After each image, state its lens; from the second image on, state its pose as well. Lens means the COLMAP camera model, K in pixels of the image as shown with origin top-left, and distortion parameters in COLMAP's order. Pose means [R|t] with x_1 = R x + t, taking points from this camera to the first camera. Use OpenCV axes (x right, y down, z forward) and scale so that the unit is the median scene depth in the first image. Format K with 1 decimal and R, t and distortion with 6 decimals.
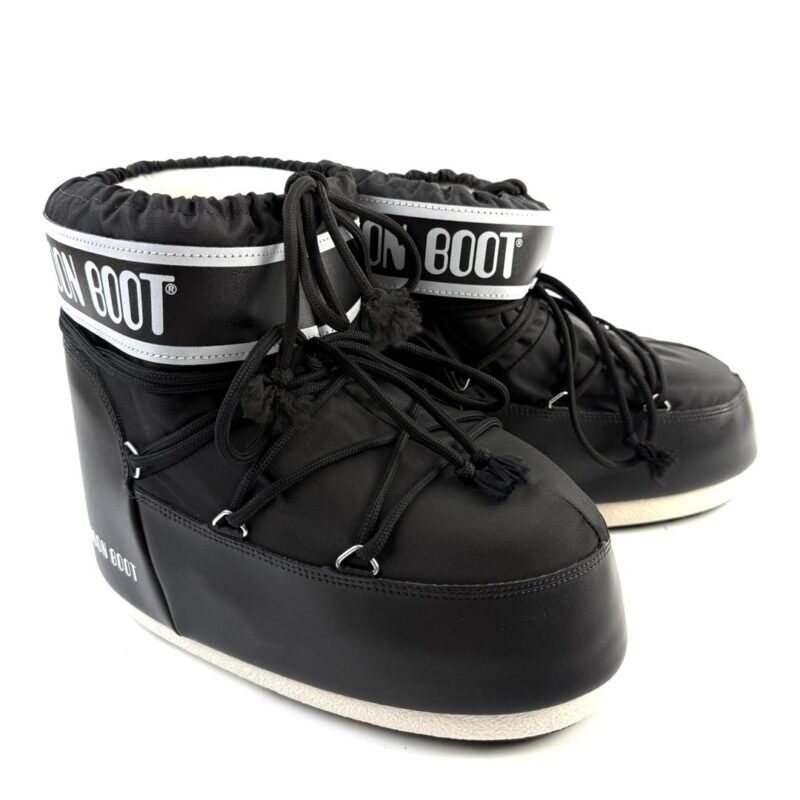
lens RADIAL K [[780.6, 0, 400.0], [0, 780.6, 400.0], [0, 0, 1]] dist [0.004620, -0.004916]
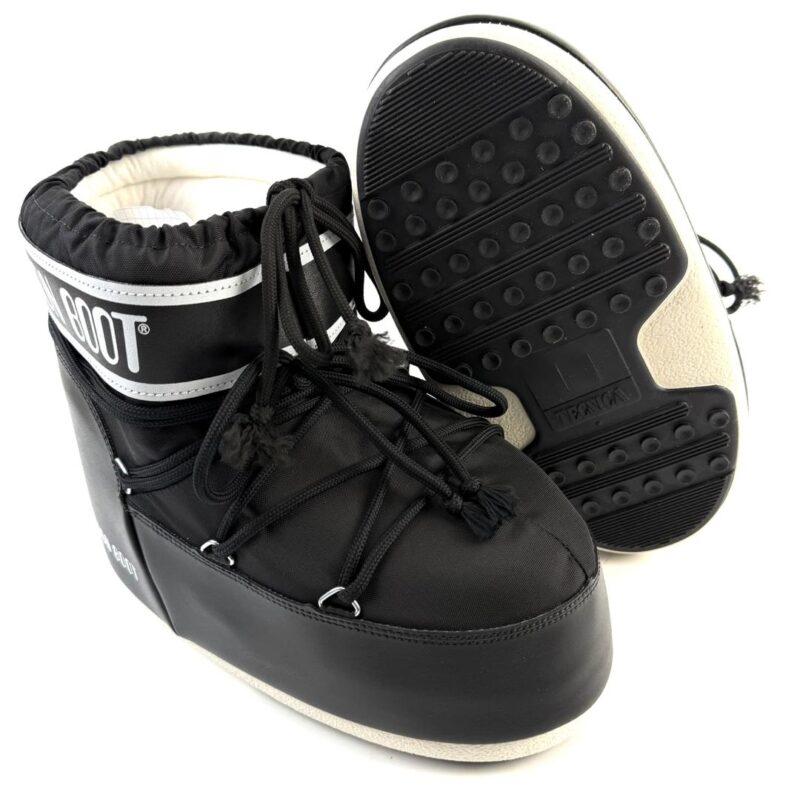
lens RADIAL K [[780.6, 0, 400.0], [0, 780.6, 400.0], [0, 0, 1]] dist [0.004620, -0.004916]
pose [[0.998447, 0.013587, -0.054034, 0.070634], [-0.003875, 0.984395, 0.175932, -0.215276], [0.055581, -0.175449, 0.982918, 0.055332]]
